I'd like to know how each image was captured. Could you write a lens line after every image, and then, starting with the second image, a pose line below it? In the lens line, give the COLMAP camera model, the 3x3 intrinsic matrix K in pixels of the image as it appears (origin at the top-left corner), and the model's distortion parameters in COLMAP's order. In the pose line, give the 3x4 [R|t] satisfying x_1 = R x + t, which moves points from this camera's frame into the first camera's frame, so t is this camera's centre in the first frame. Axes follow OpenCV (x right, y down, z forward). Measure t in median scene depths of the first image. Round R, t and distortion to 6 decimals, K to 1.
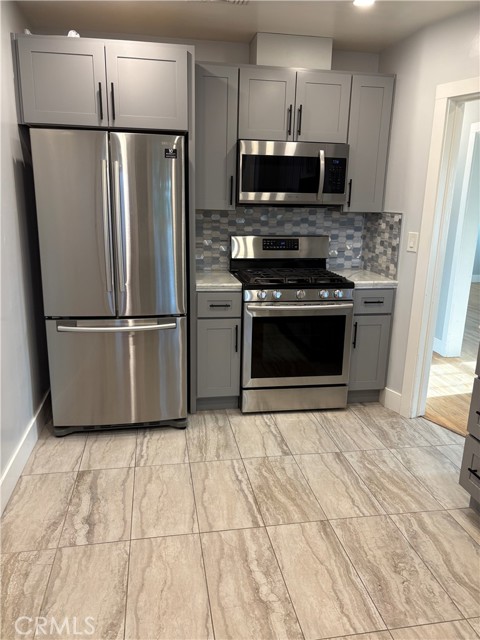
lens RADIAL K [[497.3, 0, 240.0], [0, 497.3, 320.0], [0, 0, 1]] dist [-0.000968, -0.002063]
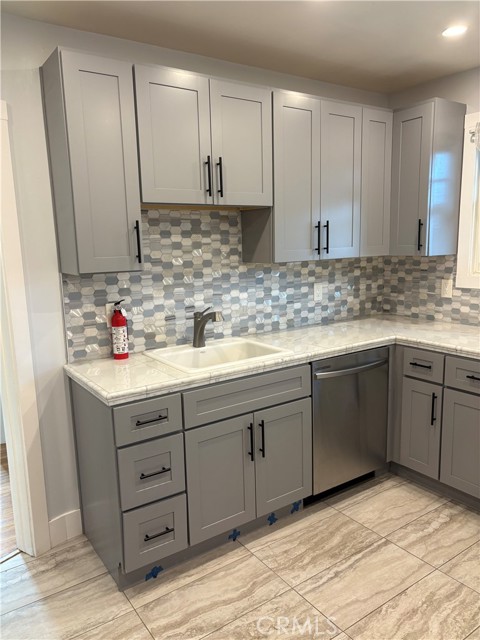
lens RADIAL K [[461.9, 0, 240.0], [0, 461.9, 320.0], [0, 0, 1]] dist [0.000444, -0.030144]
pose [[-0.394631, -0.158277, 0.905105, -0.649869], [0.249572, 0.929556, 0.271368, -0.382842], [-0.884296, 0.332979, -0.327330, 1.390761]]
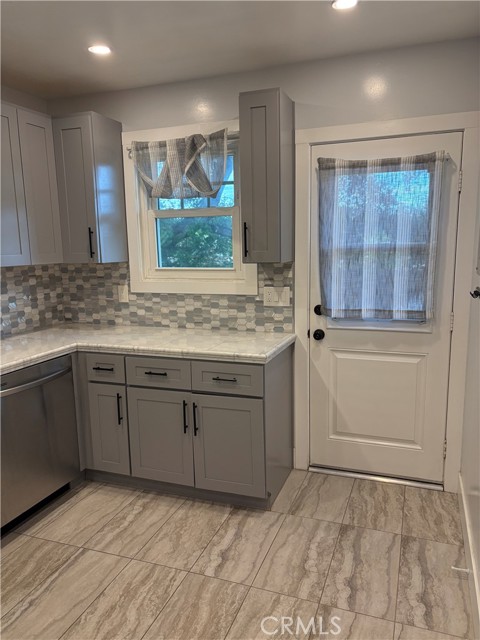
lens RADIAL K [[461.9, 0, 240.0], [0, 461.9, 320.0], [0, 0, 1]] dist [0.000444, -0.030144]
pose [[-0.861107, -0.083292, 0.501555, -0.689747], [0.127487, 0.919600, 0.371594, -0.365405], [-0.492181, 0.383924, -0.781255, 1.360621]]
